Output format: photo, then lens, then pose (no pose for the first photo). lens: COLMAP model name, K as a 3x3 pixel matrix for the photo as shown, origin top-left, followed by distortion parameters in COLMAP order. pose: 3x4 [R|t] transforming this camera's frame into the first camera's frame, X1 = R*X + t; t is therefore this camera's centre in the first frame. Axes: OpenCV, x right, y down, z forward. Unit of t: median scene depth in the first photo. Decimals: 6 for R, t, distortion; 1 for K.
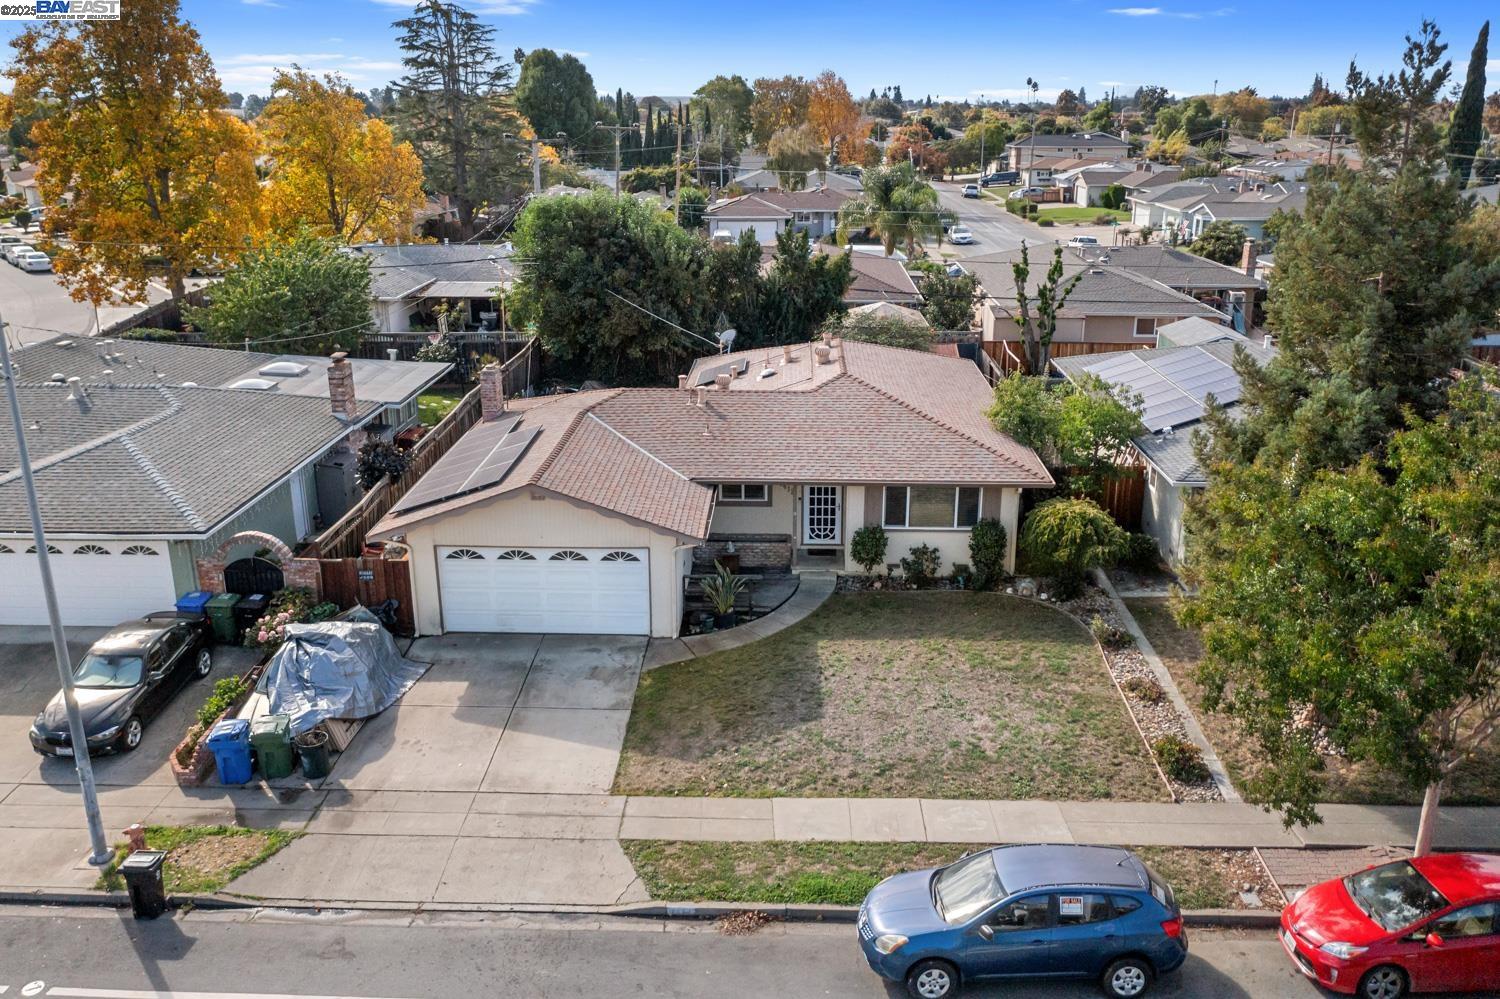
lens RADIAL K [[1200.2, 0, 750.0], [0, 1200.2, 499.5], [0, 0, 1]] dist [-0.018485, 0.011736]
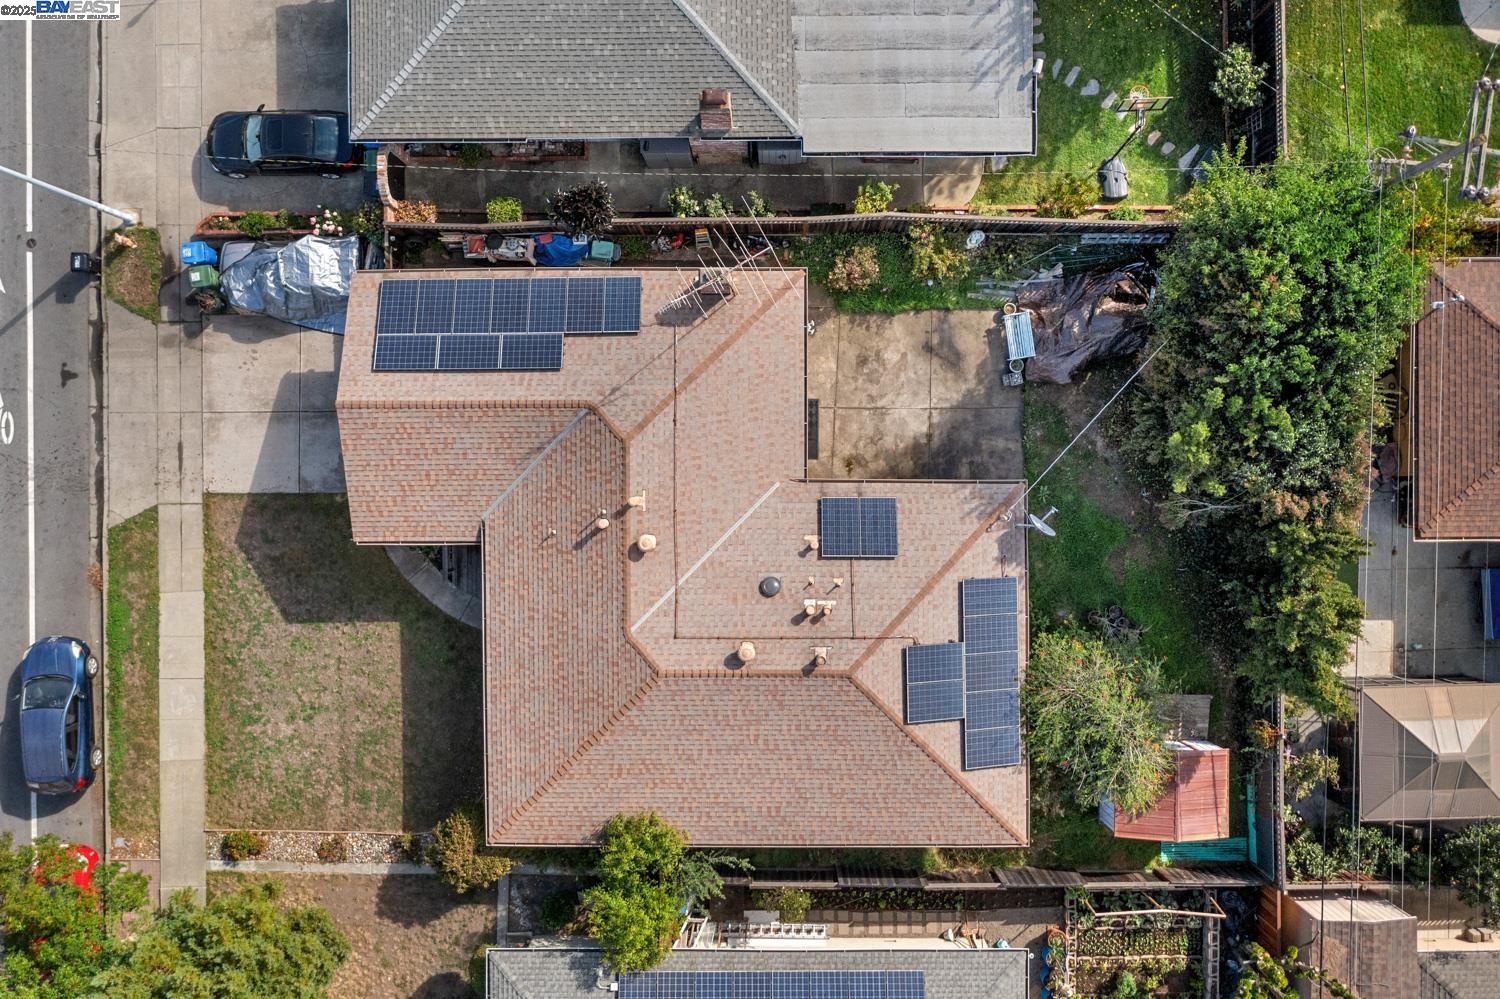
lens RADIAL K [[1200.2, 0, 750.0], [0, 1200.2, 499.5], [0, 0, 1]] dist [-0.018485, 0.011736]
pose [[0.037506, 0.999183, 0.015075, -0.081934], [-0.299024, -0.003172, 0.954240, -1.224270], [0.953508, -0.040298, 0.298661, 0.966114]]
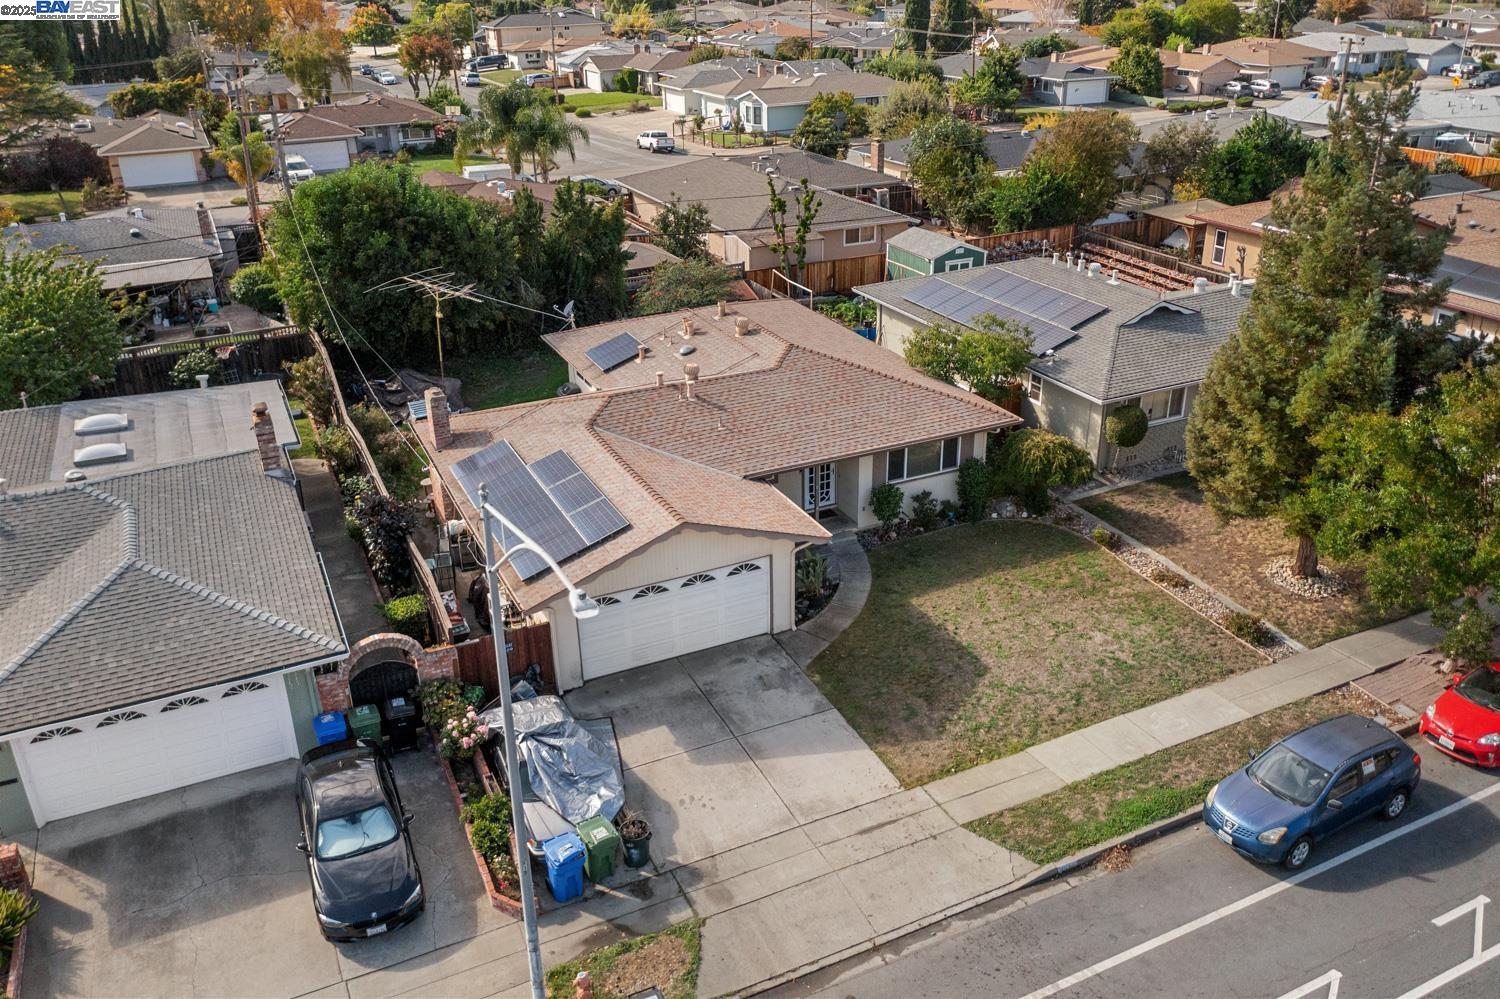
lens RADIAL K [[1169.7, 0, 750.0], [0, 1169.7, 499.5], [0, 0, 1]] dist [-0.020000, 0.007541]
pose [[0.888181, -0.207347, 0.410051, -0.501185], [0.159523, 0.976035, 0.148012, -0.159122], [-0.430914, -0.066050, 0.899973, 0.079894]]
